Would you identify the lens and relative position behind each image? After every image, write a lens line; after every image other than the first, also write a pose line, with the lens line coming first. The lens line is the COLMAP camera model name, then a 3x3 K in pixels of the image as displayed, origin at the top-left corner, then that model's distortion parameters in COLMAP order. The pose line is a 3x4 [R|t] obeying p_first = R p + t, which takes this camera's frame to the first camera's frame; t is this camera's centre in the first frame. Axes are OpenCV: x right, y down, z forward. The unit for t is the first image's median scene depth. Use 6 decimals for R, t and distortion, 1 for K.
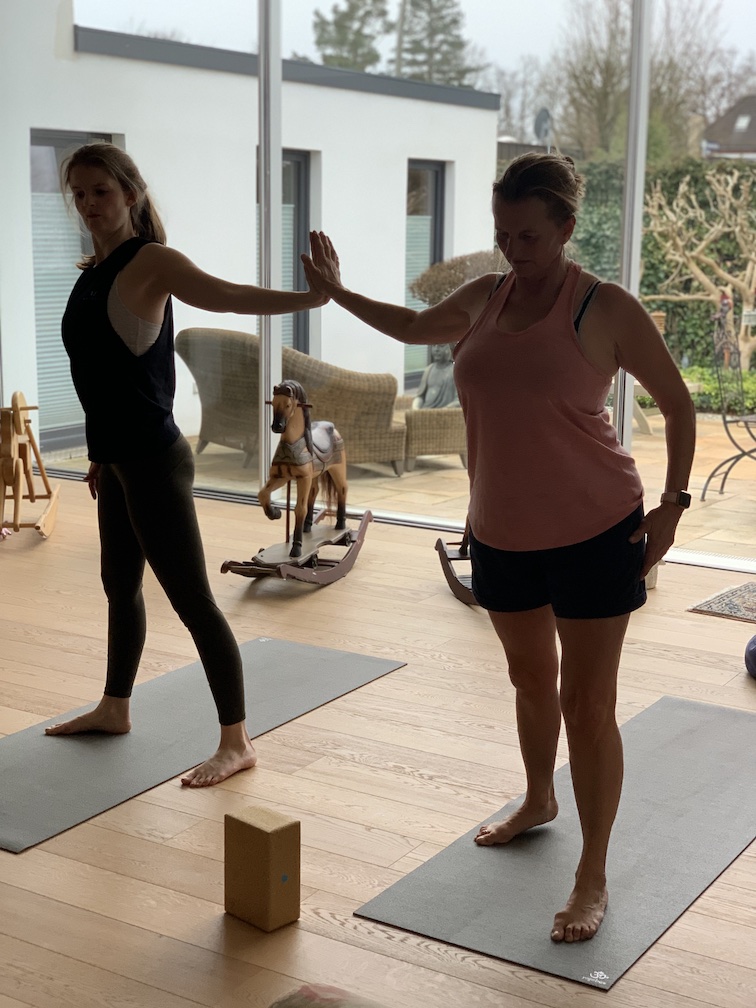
lens RADIAL K [[1507.6, 0, 378.0], [0, 1507.6, 504.0], [0, 0, 1]] dist [0.155980, -0.586540]
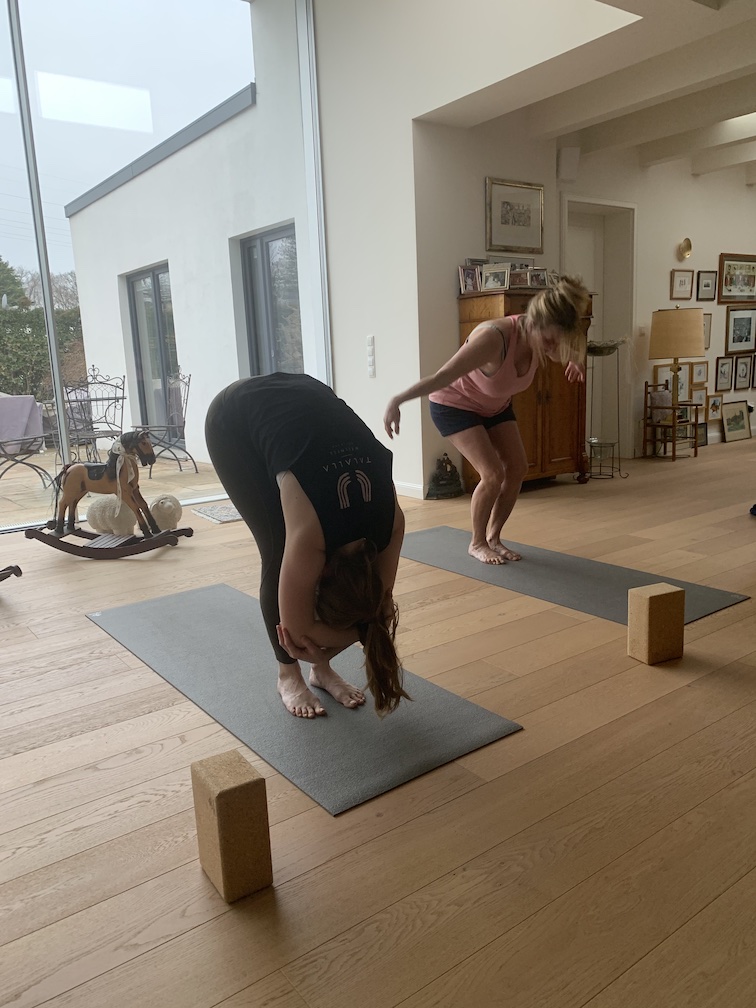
lens RADIAL K [[772.1, 0, 378.0], [0, 772.1, 504.0], [0, 0, 1]] dist [0.080586, -0.102870]
pose [[0.363954, -0.203151, 0.908992, -0.659408], [0.219540, 0.967138, 0.128243, -0.023808], [-0.905174, 0.152886, 0.396594, 0.724876]]
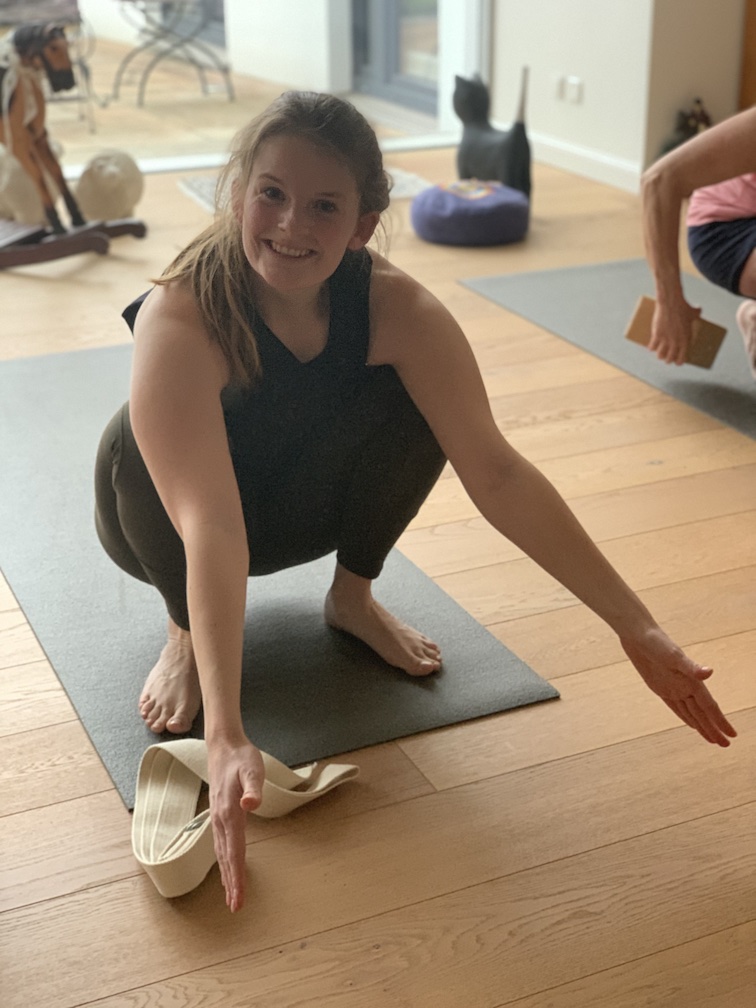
lens RADIAL K [[1520.5, 0, 378.0], [0, 1520.5, 504.0], [0, 0, 1]] dist [0.127293, -0.688901]
pose [[0.555348, -0.342860, 0.757652, -0.590217], [0.171566, 0.938694, 0.299031, -0.019459], [-0.813728, -0.036079, 0.580125, 0.624162]]
